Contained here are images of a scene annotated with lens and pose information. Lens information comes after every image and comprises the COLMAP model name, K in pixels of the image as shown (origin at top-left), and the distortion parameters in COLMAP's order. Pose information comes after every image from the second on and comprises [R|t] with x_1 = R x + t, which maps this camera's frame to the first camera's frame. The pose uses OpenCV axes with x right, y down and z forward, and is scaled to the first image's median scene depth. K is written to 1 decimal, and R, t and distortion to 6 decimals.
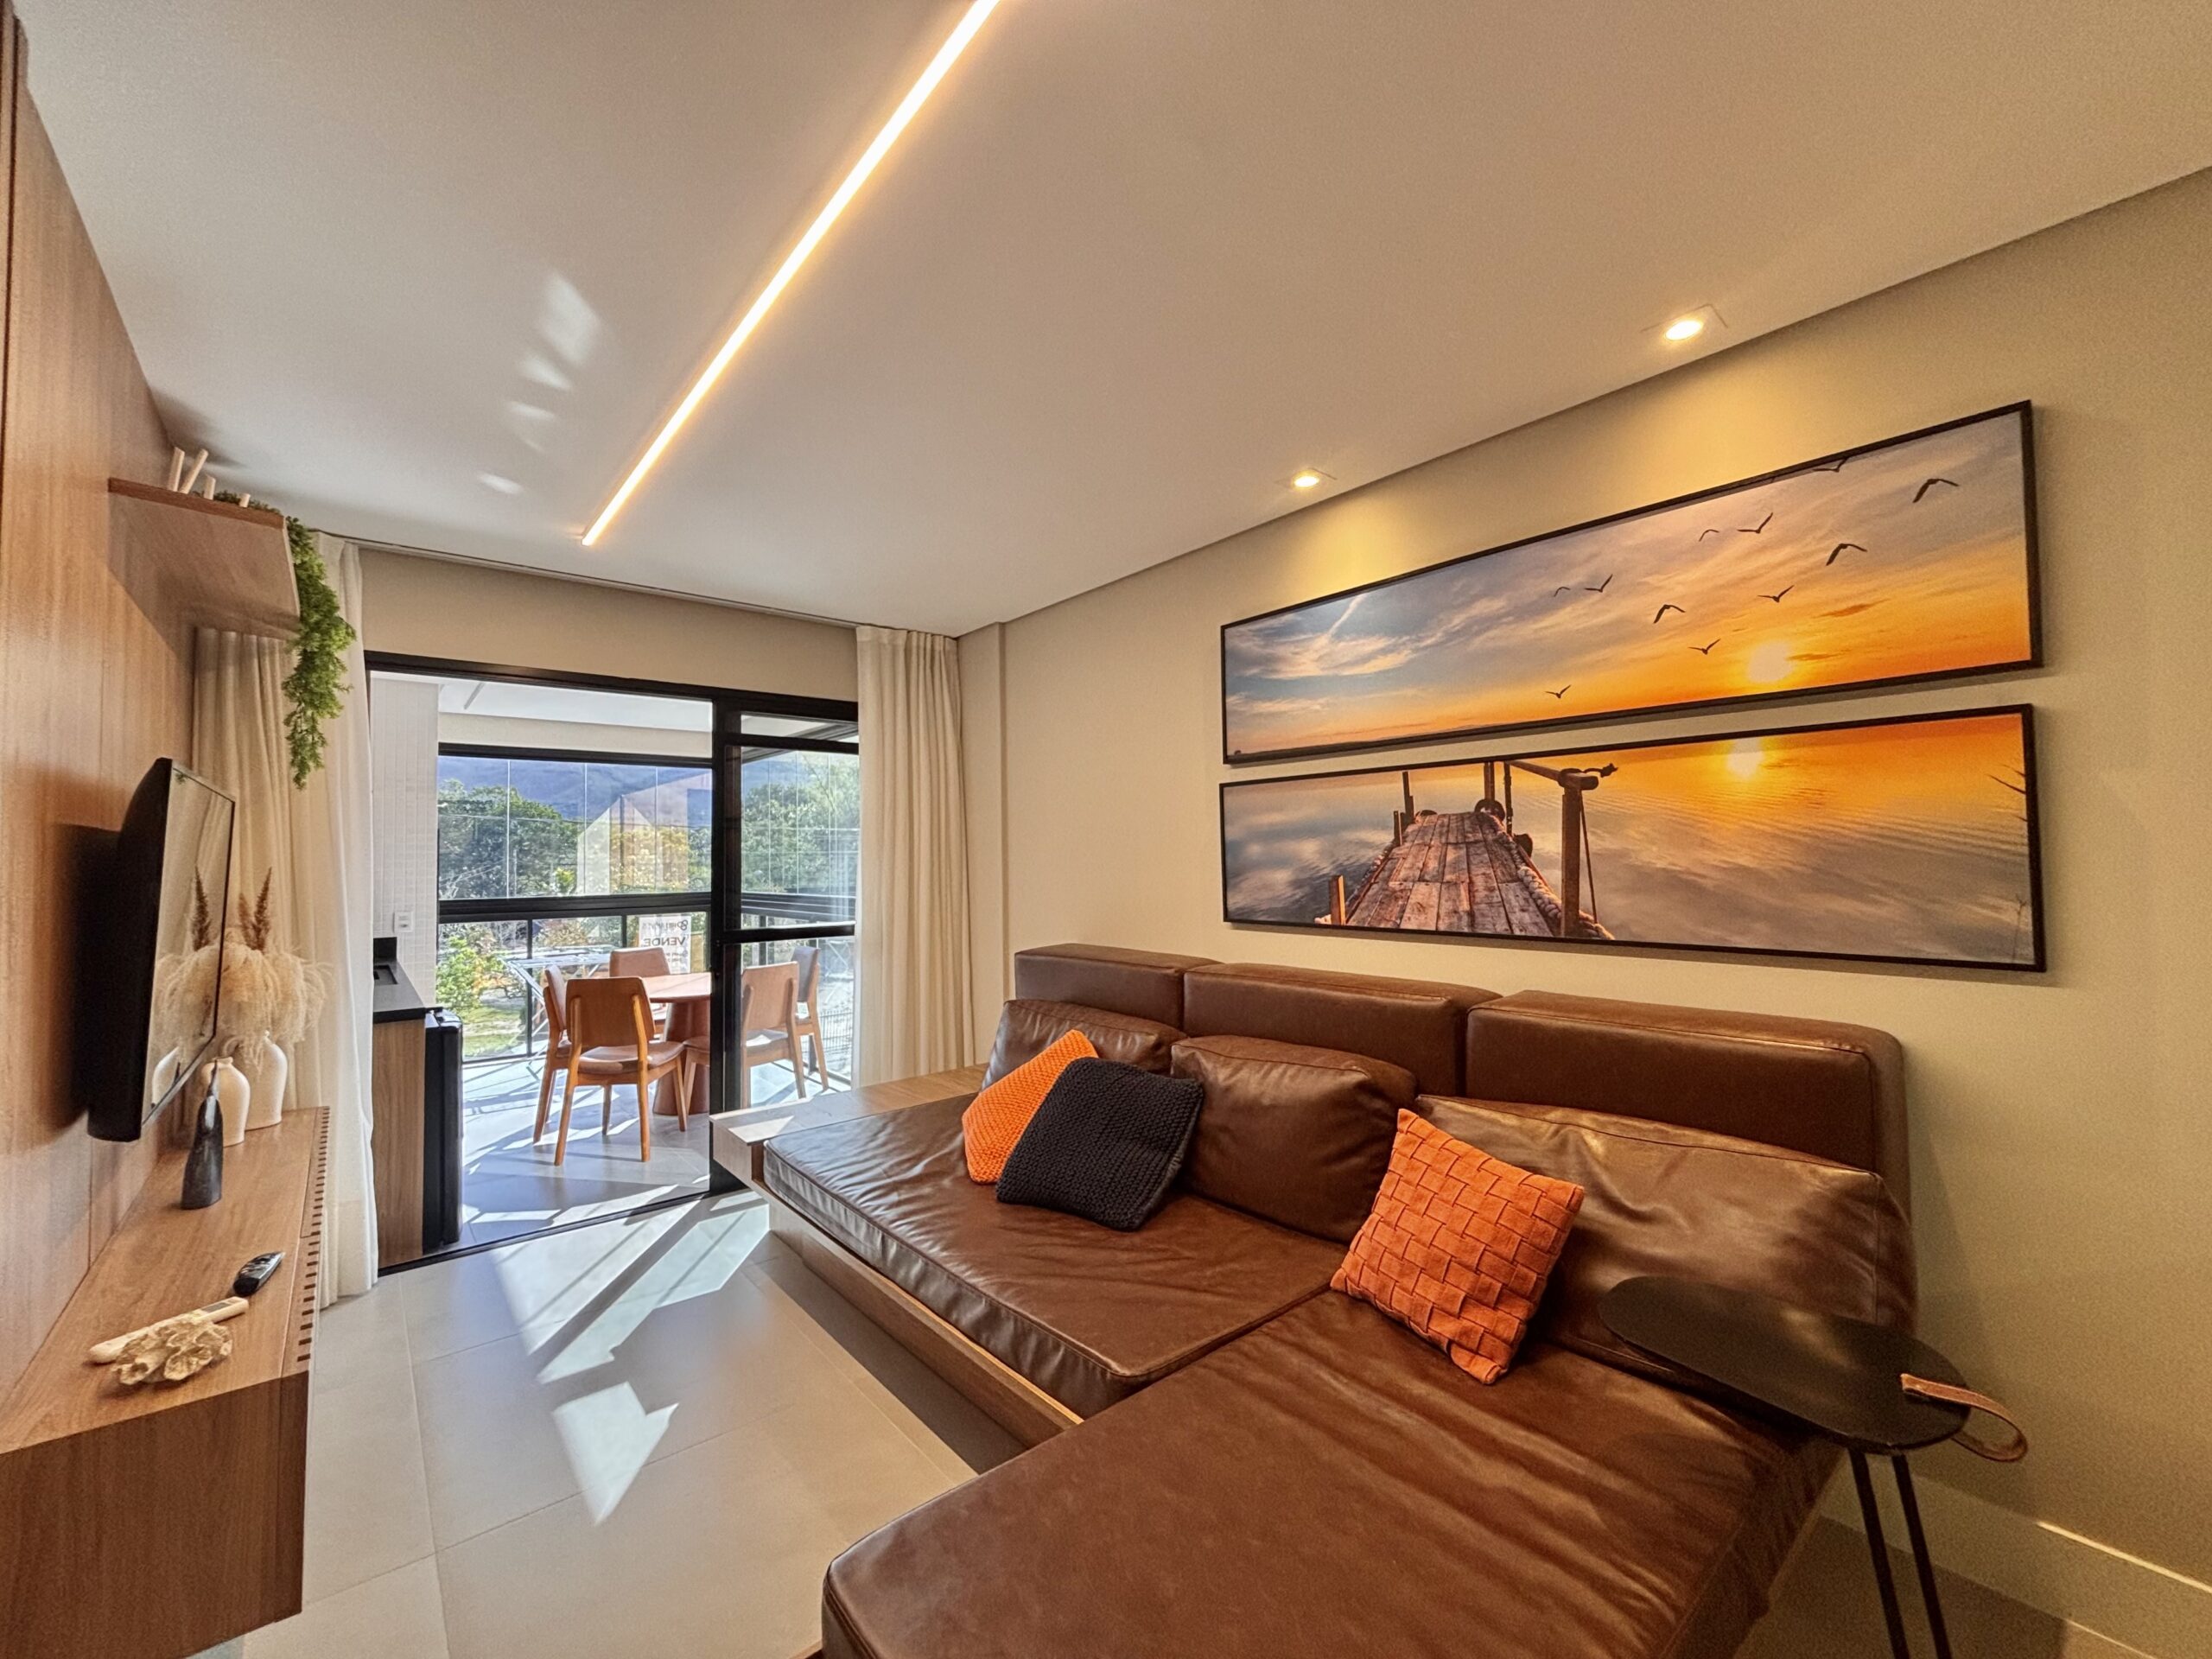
lens RADIAL K [[899.0, 0, 1101.1], [0, 899.0, 825.6], [0, 0, 1]] dist [0.004105, -0.000140]
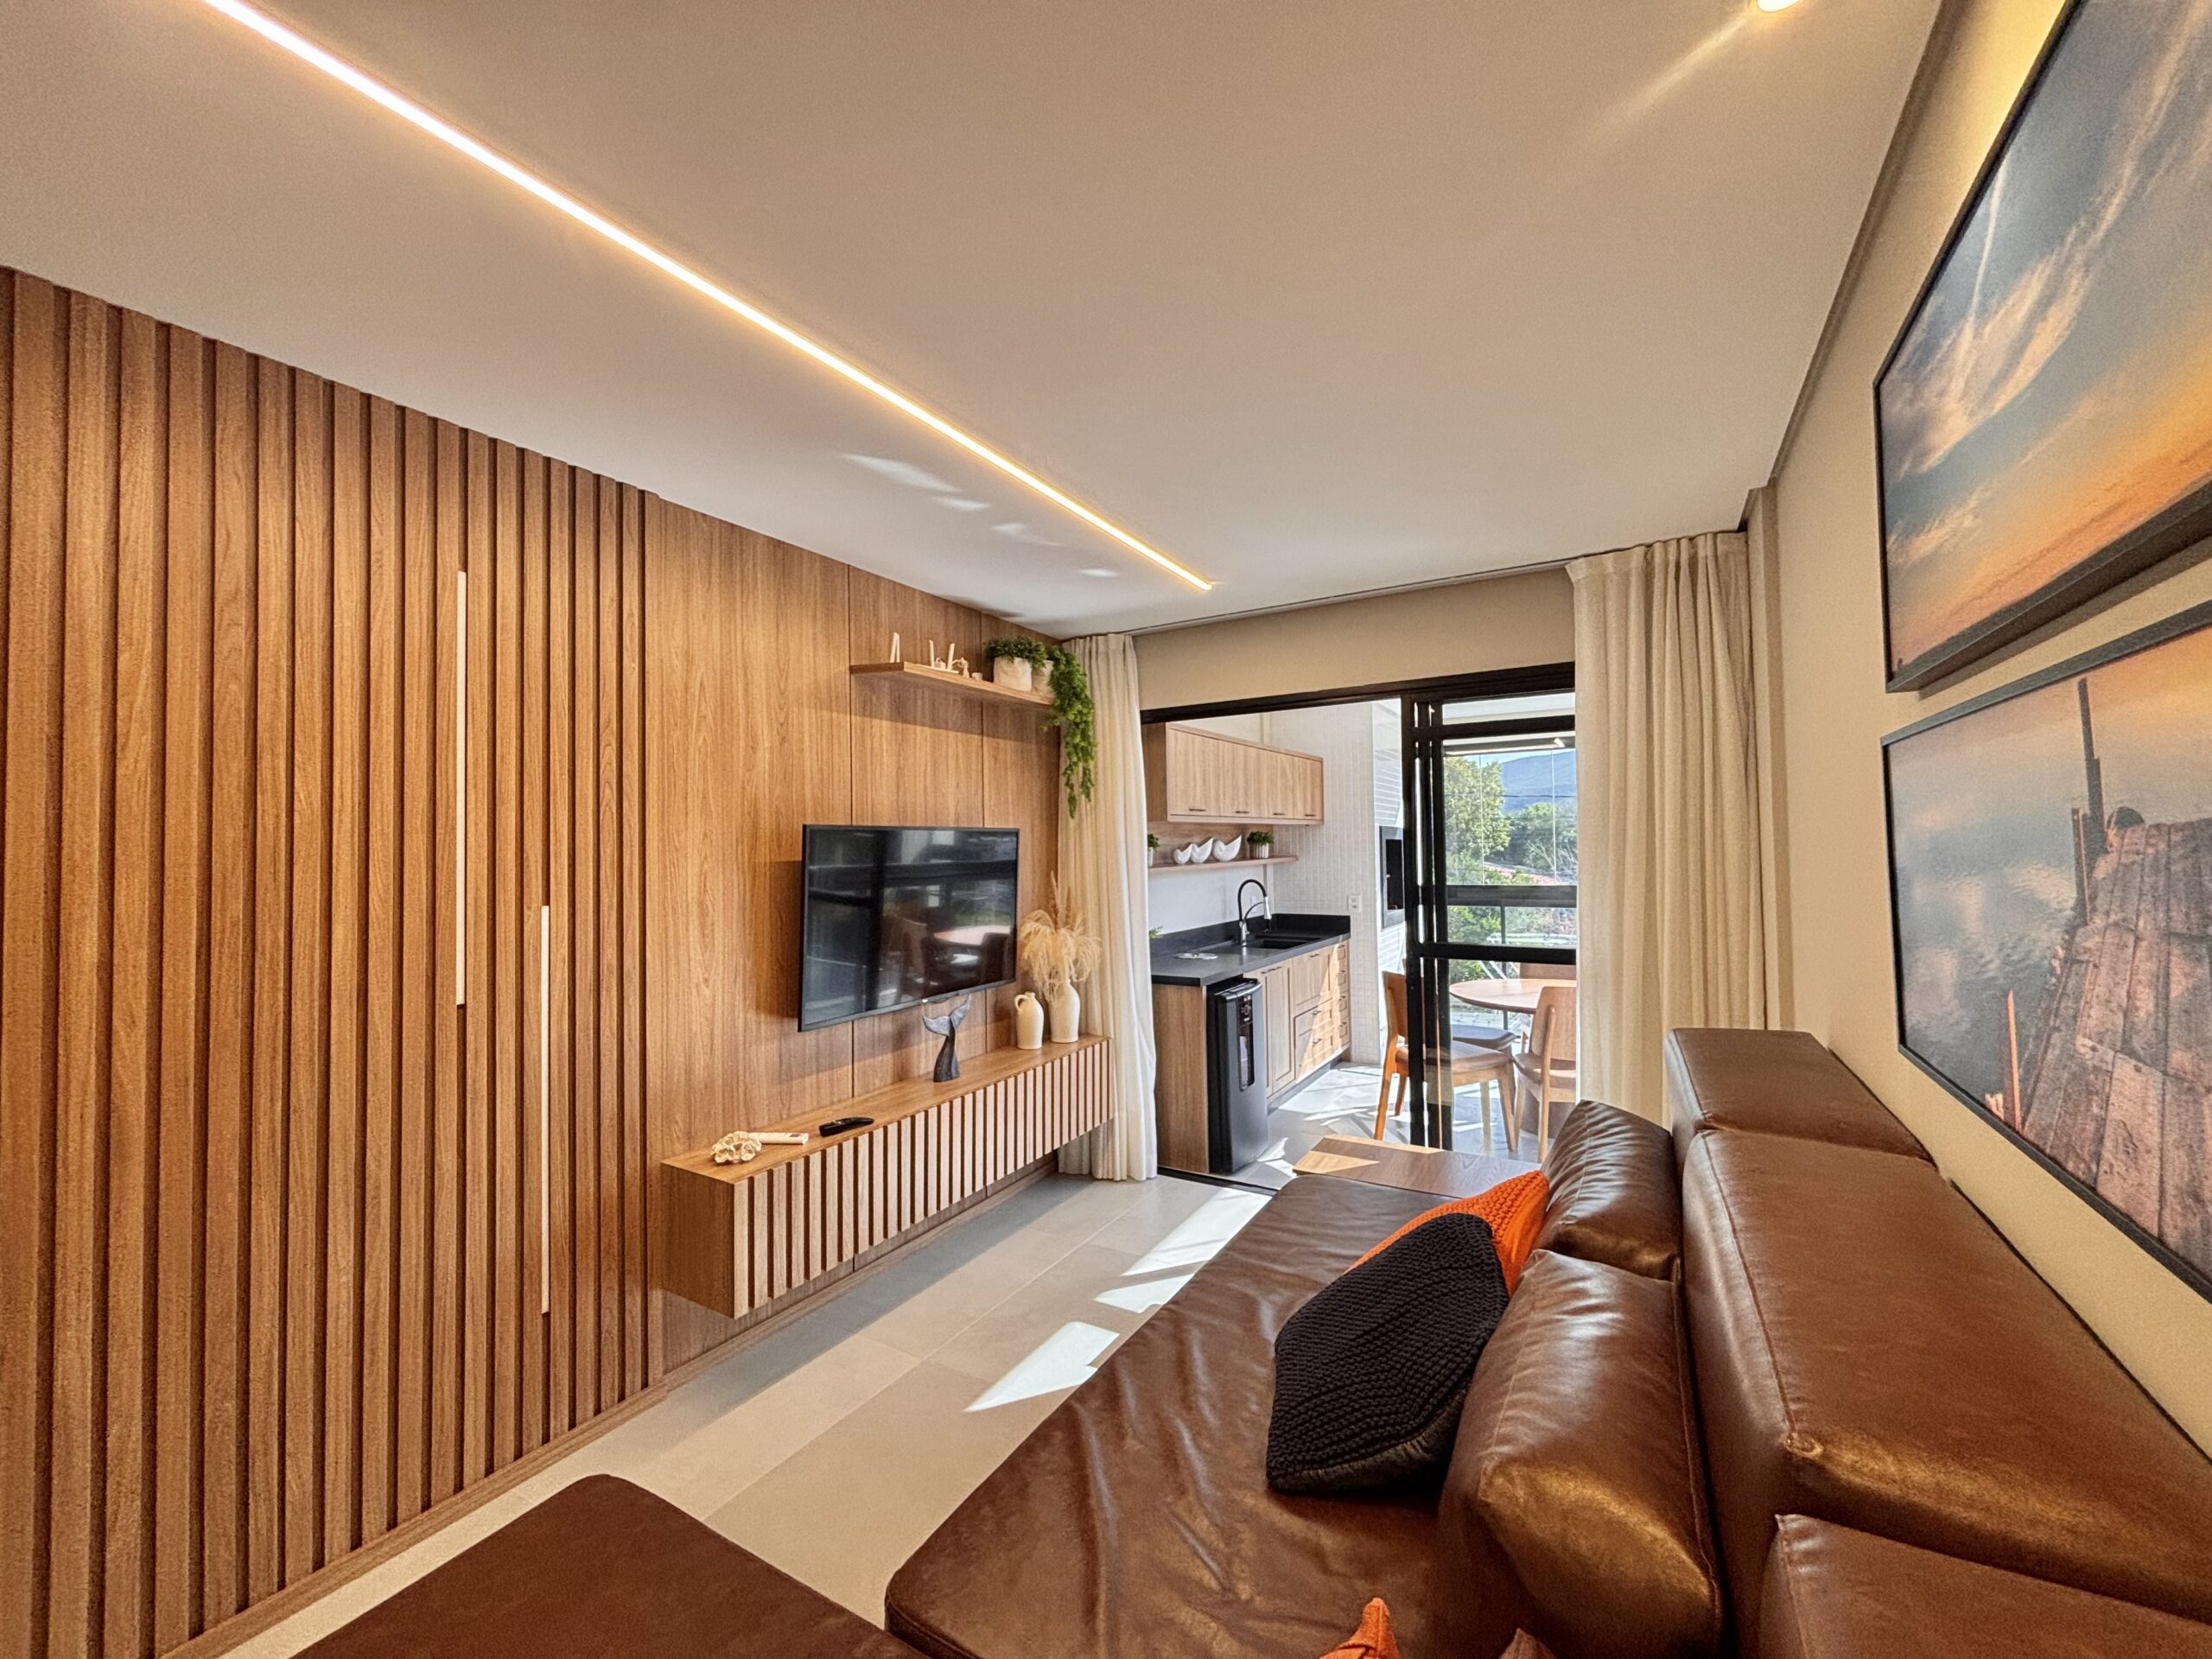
lens RADIAL K [[899.0, 0, 1101.1], [0, 899.0, 825.6], [0, 0, 1]] dist [0.004105, -0.000140]
pose [[0.320129, -0.014629, -0.947261, 0.434960], [0.044879, 0.998992, -0.000260, -0.021432], [0.946310, -0.042429, 0.320463, 0.493192]]
